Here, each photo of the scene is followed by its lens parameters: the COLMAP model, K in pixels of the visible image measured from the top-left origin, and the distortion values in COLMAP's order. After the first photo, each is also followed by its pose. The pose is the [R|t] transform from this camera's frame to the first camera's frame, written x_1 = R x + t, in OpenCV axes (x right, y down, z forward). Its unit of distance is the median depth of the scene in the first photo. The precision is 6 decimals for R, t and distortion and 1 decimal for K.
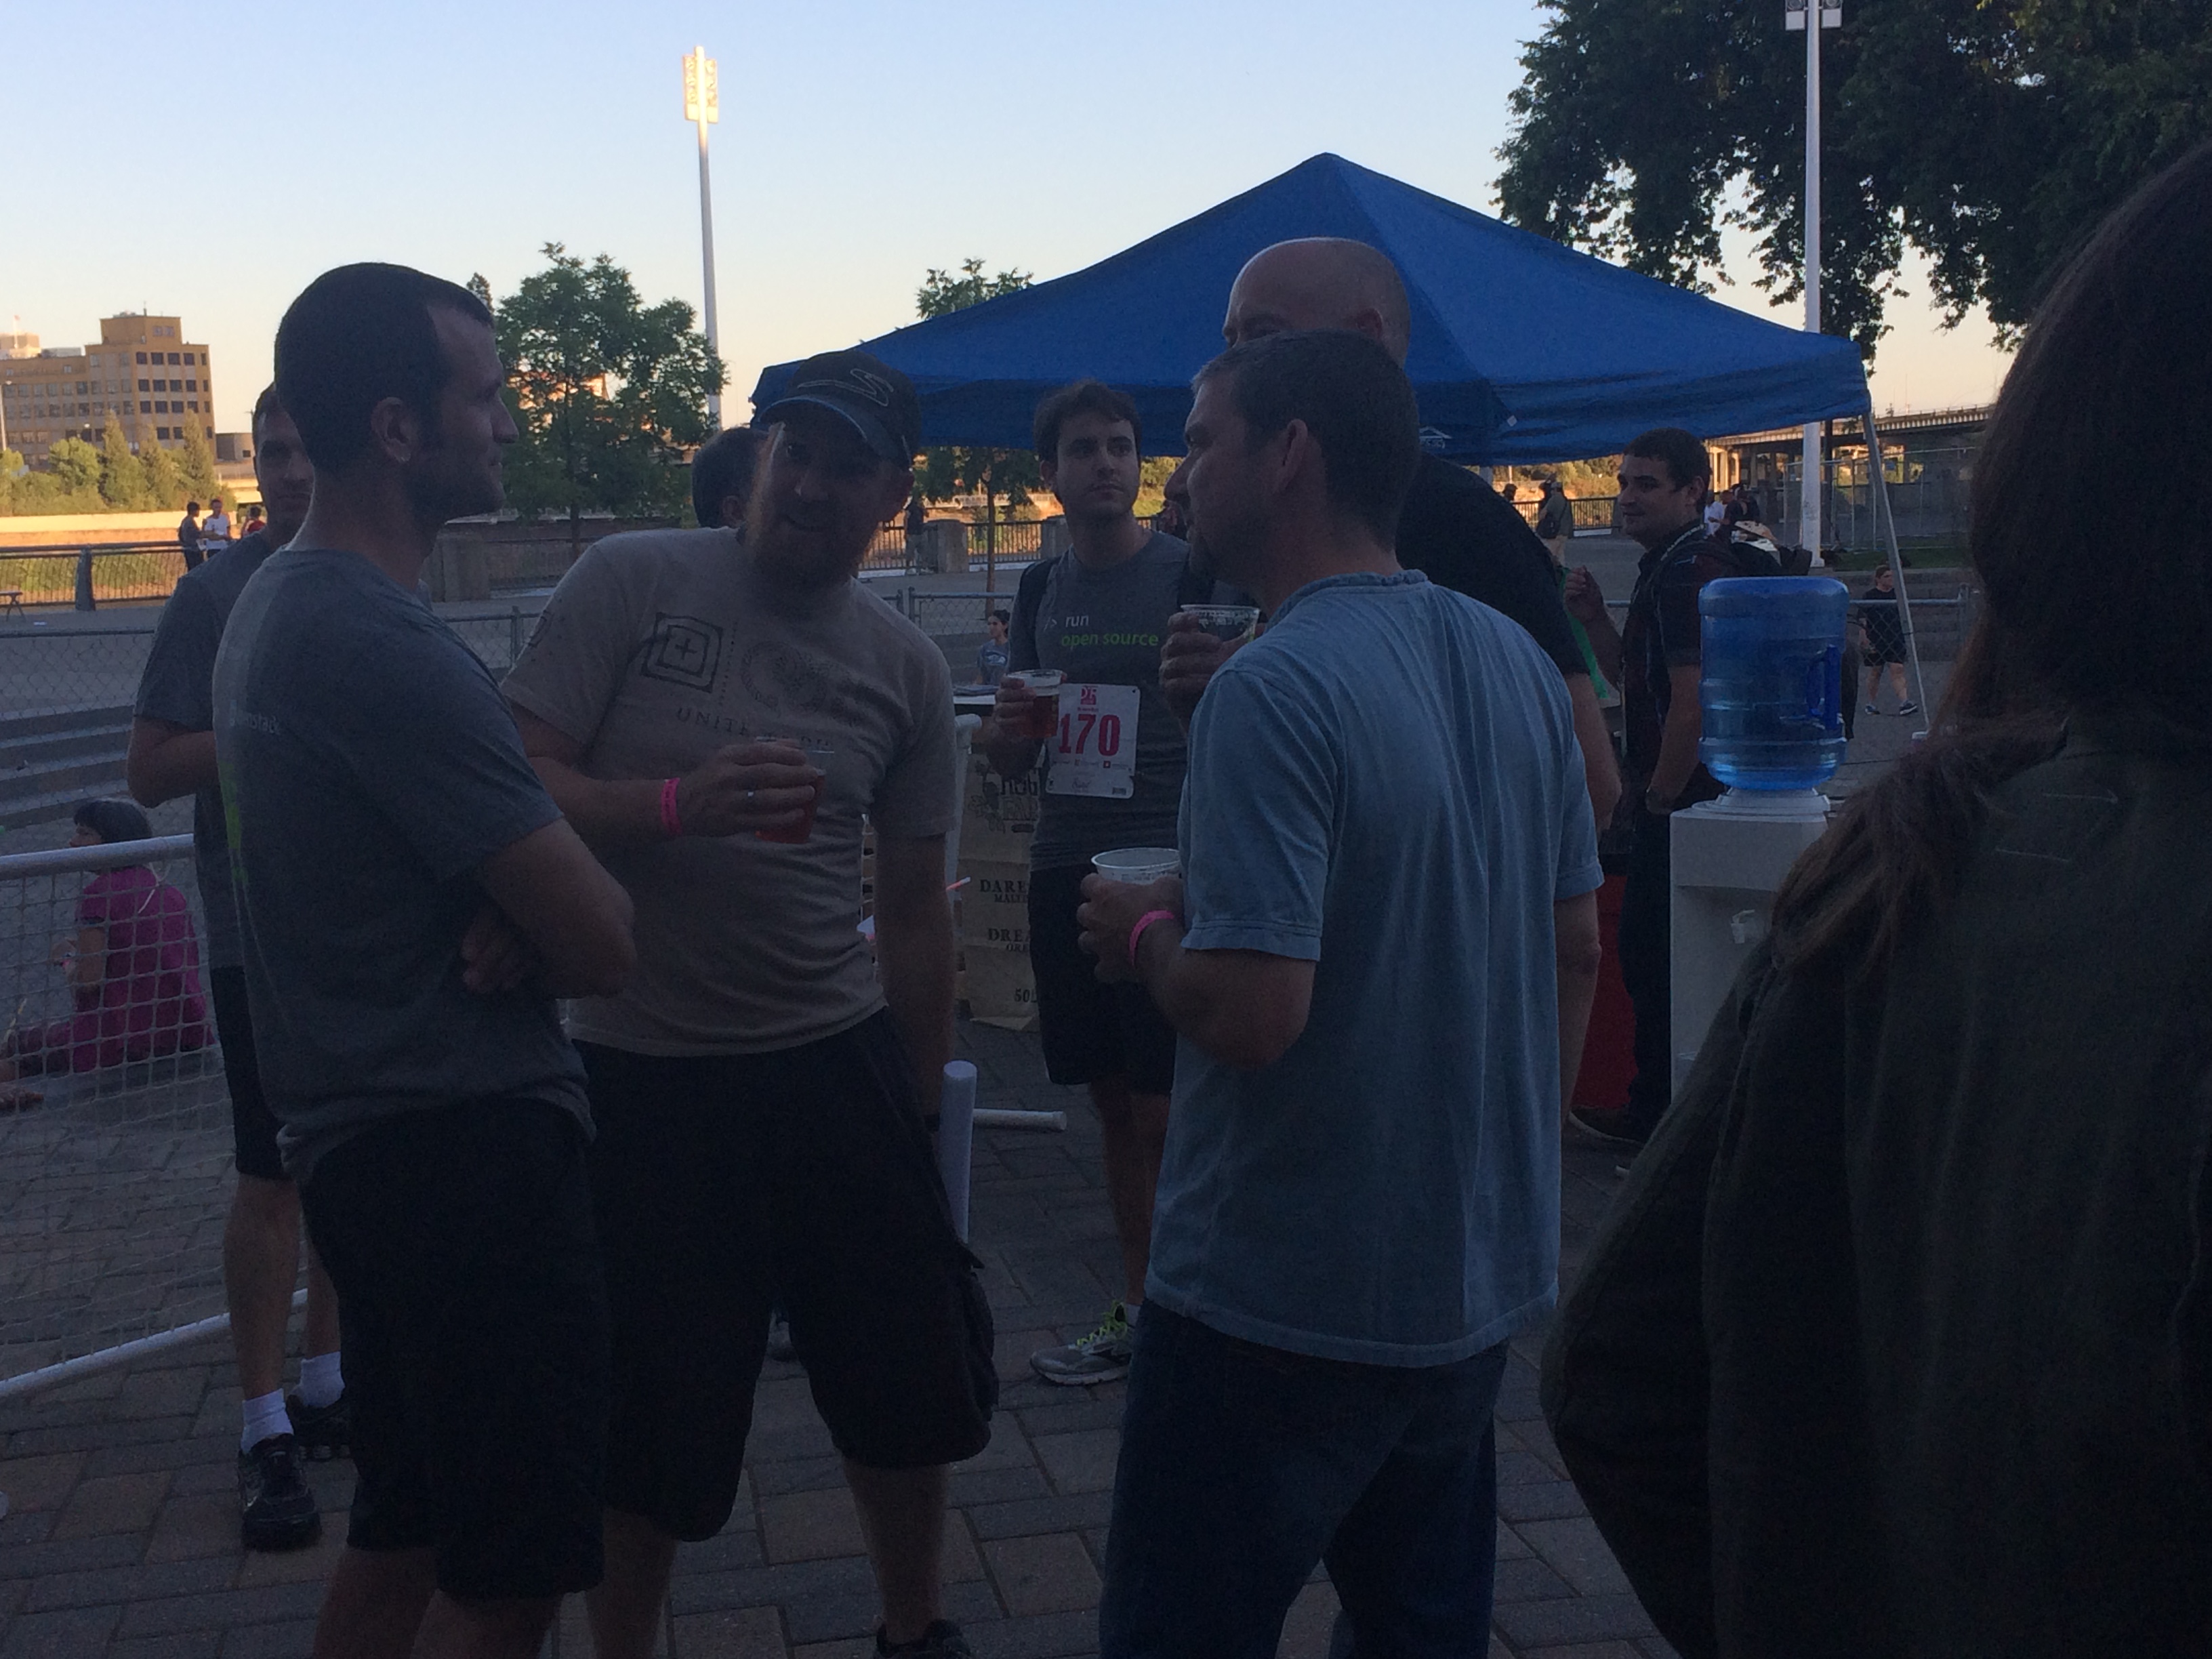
lens RADIAL K [[2861.3, 0, 1105.3], [0, 2861.3, 832.0], [0, 0, 1]] dist [0.033975, 0.000000]
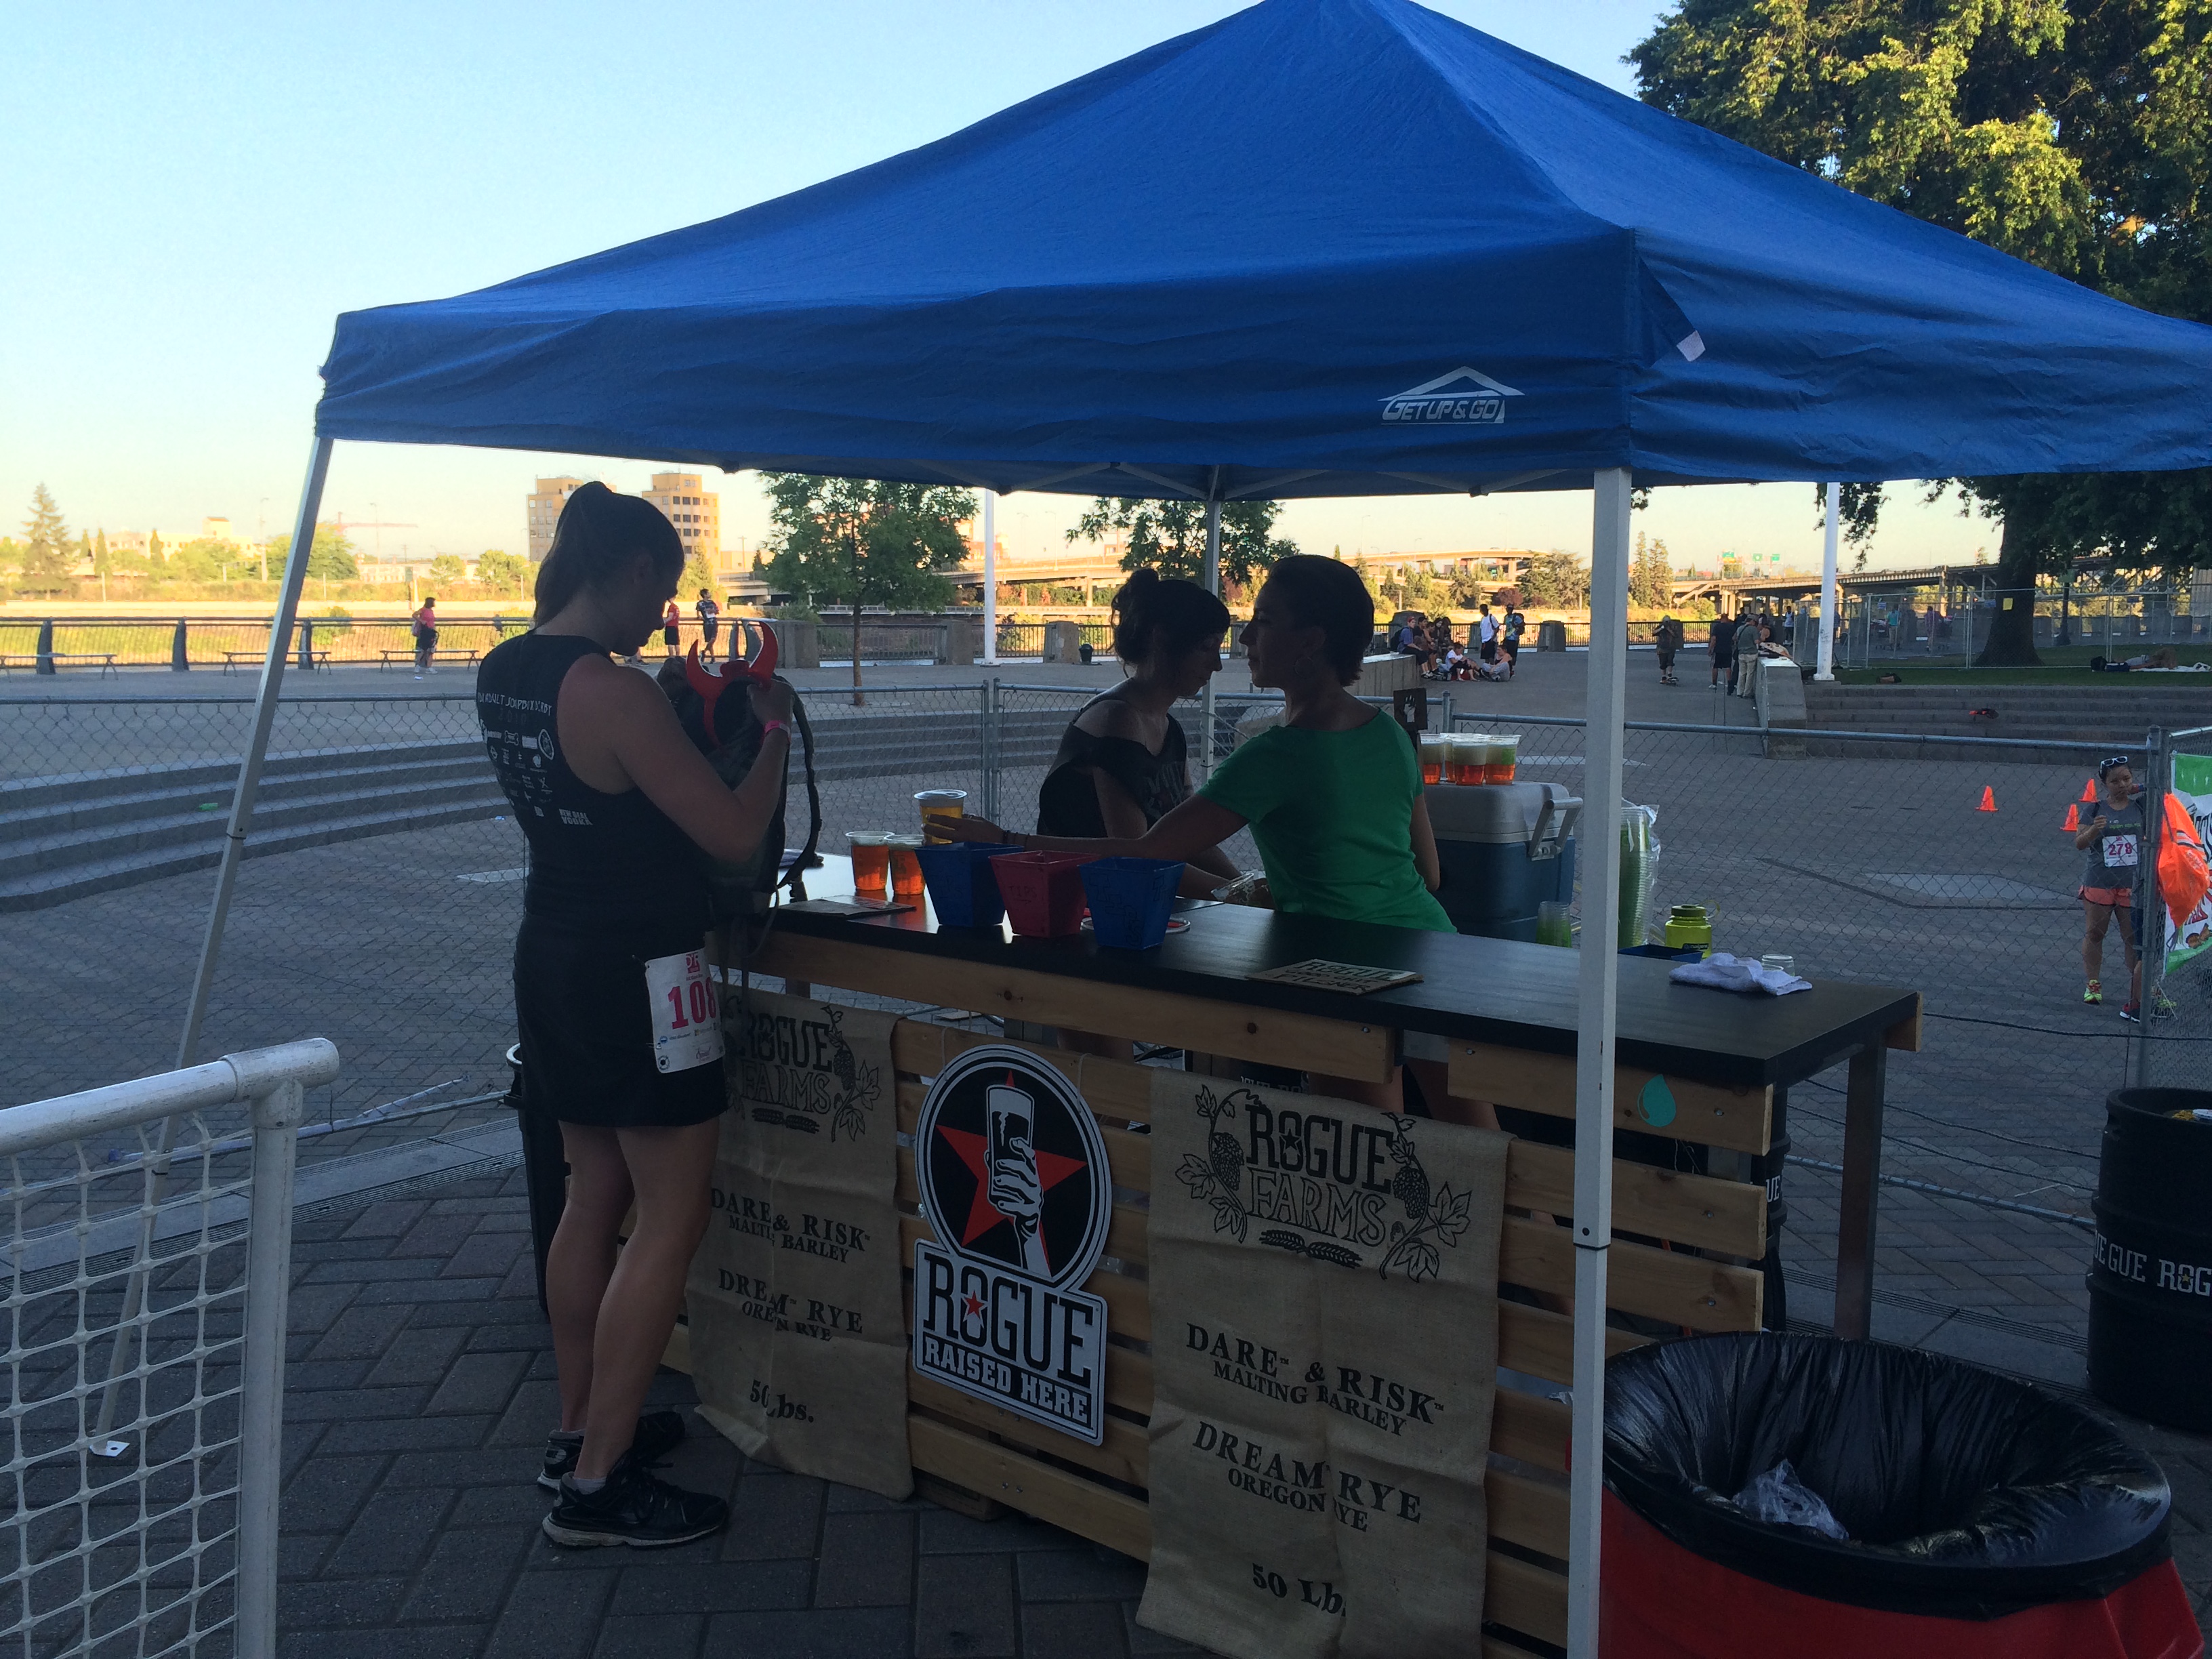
lens RADIAL K [[1891.4, 0, 1105.9], [0, 1891.4, 826.4], [0, 0, 1]] dist [0.067204, -0.085881]
pose [[0.994044, 0.044953, -0.099279, 0.023684], [-0.045158, 0.998980, 0.000180, -0.019784], [0.099186, 0.004305, 0.995060, 0.188673]]
